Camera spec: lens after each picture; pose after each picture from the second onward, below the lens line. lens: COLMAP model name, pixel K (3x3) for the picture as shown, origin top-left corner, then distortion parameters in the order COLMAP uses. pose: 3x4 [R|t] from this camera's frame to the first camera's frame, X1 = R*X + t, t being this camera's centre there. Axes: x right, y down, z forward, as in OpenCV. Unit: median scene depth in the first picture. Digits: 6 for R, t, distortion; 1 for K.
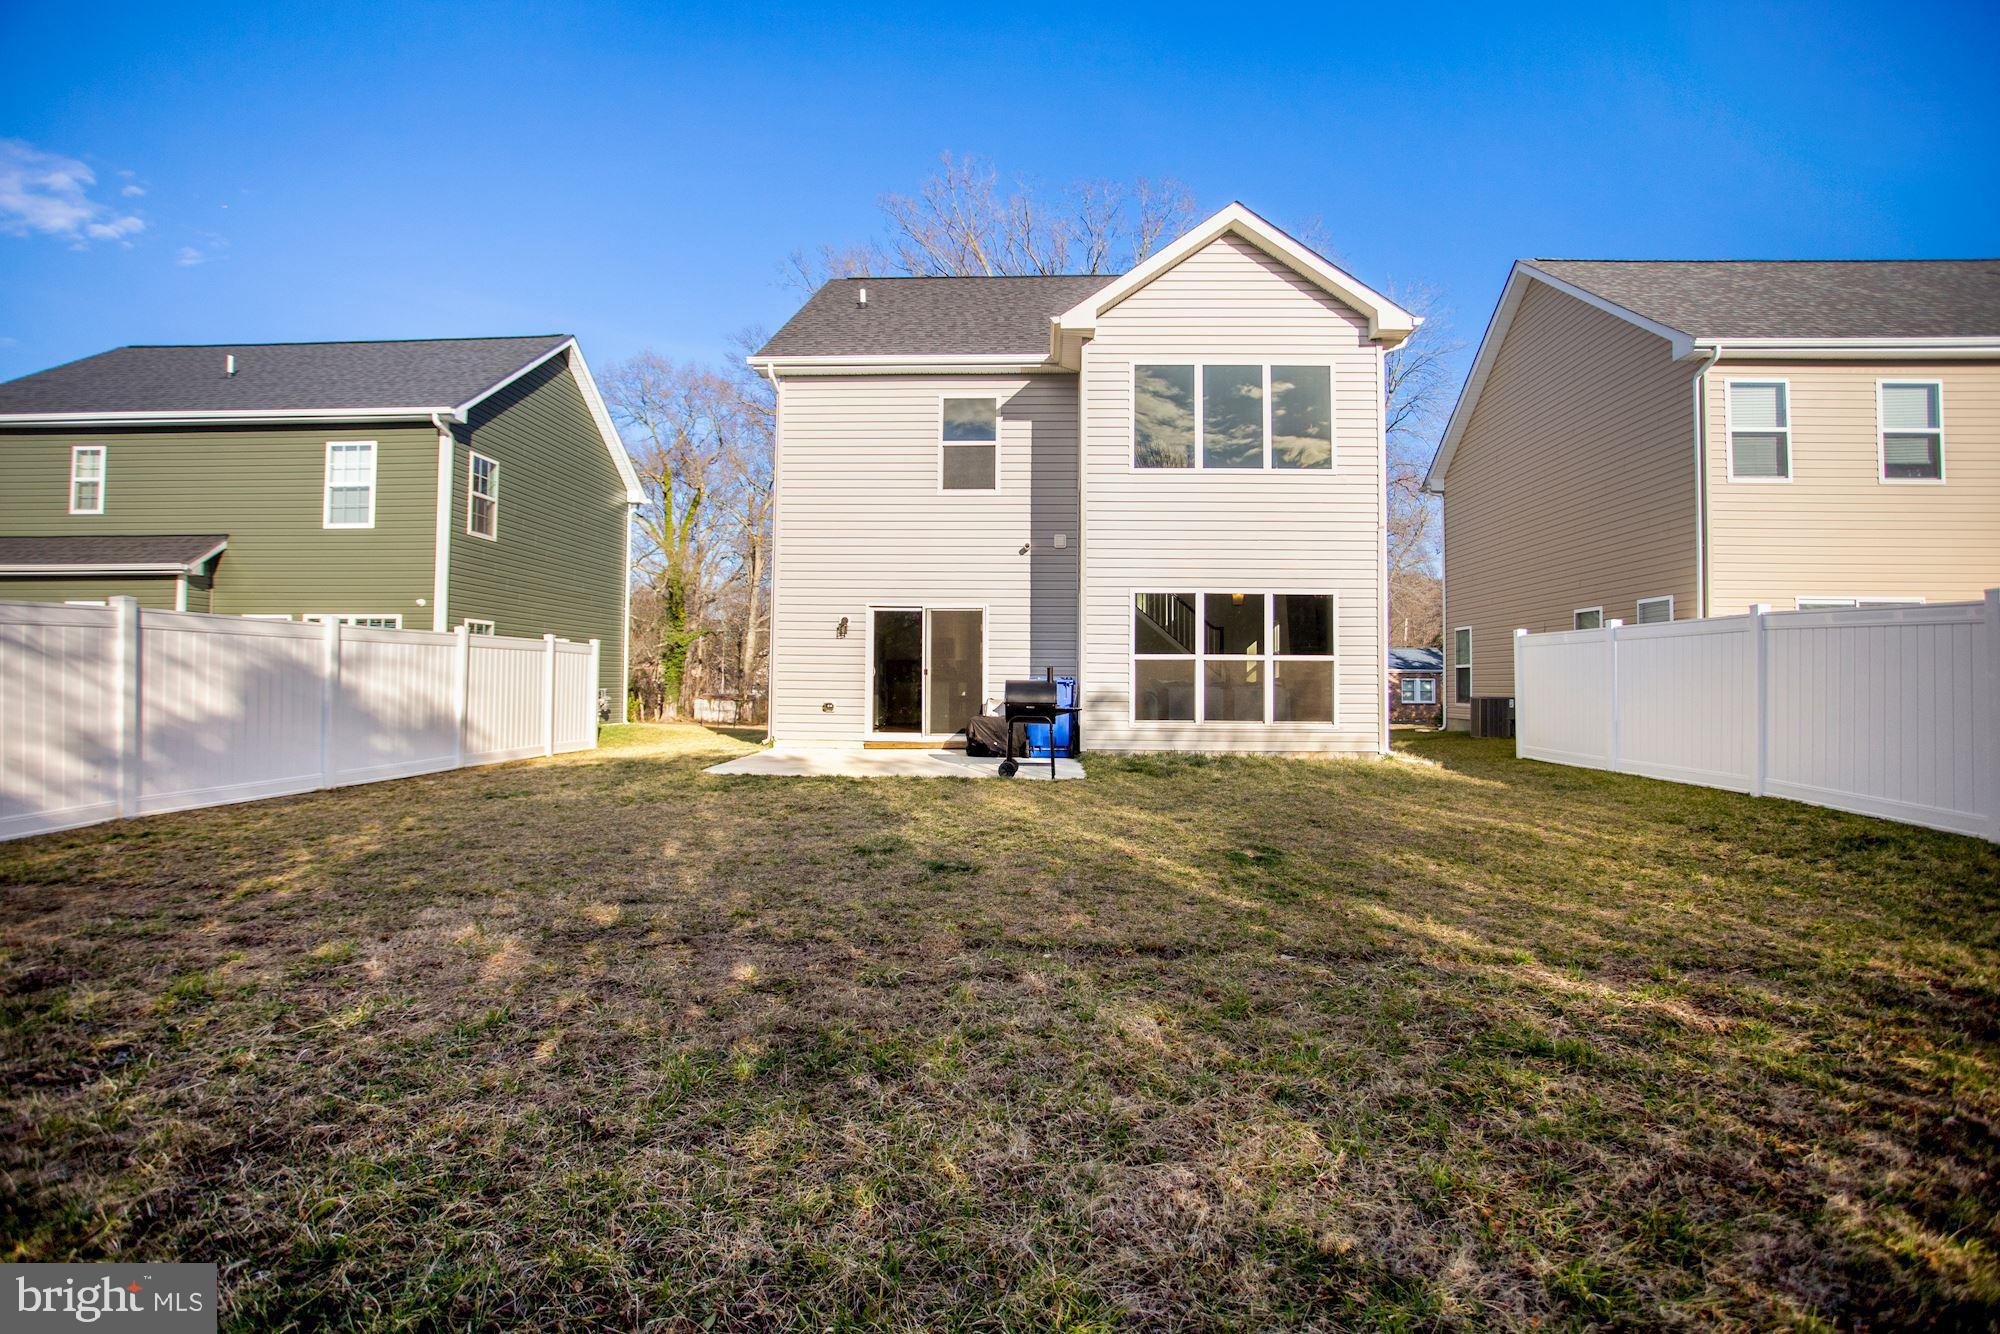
lens RADIAL K [[967.0, 0, 999.2], [0, 967.0, 651.6], [0, 0, 1]] dist [-0.054391, 0.019085]
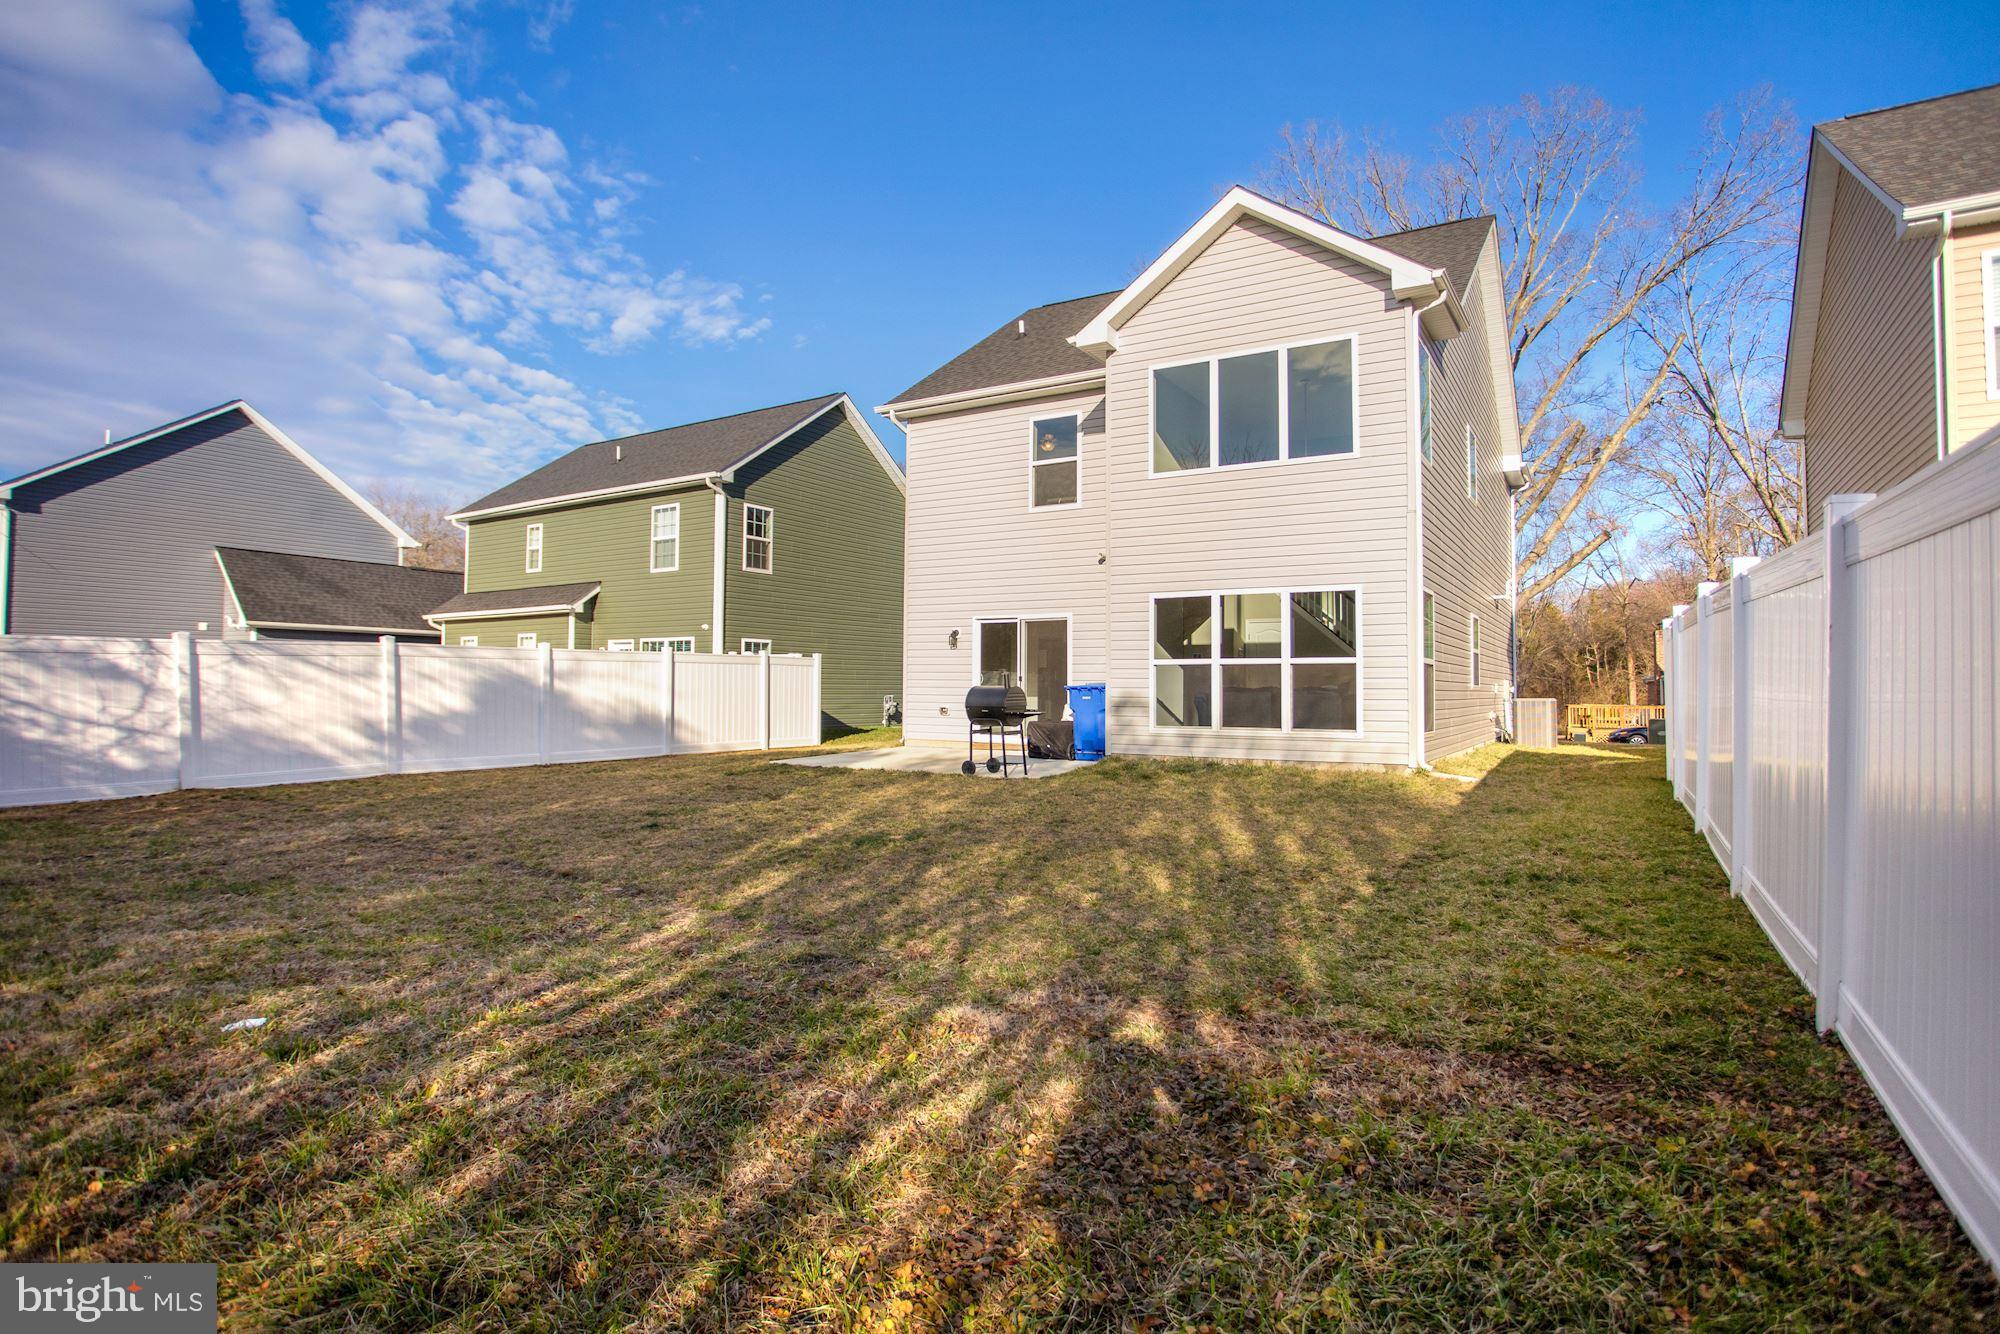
lens RADIAL K [[1019.1, 0, 988.6], [0, 1019.1, 655.6], [0, 0, 1]] dist [-0.054355, 0.022710]
pose [[0.874186, -0.018659, -0.485232, 0.503254], [0.017630, 0.999822, -0.006686, 0.002860], [0.485271, -0.002710, 0.874360, -0.005966]]
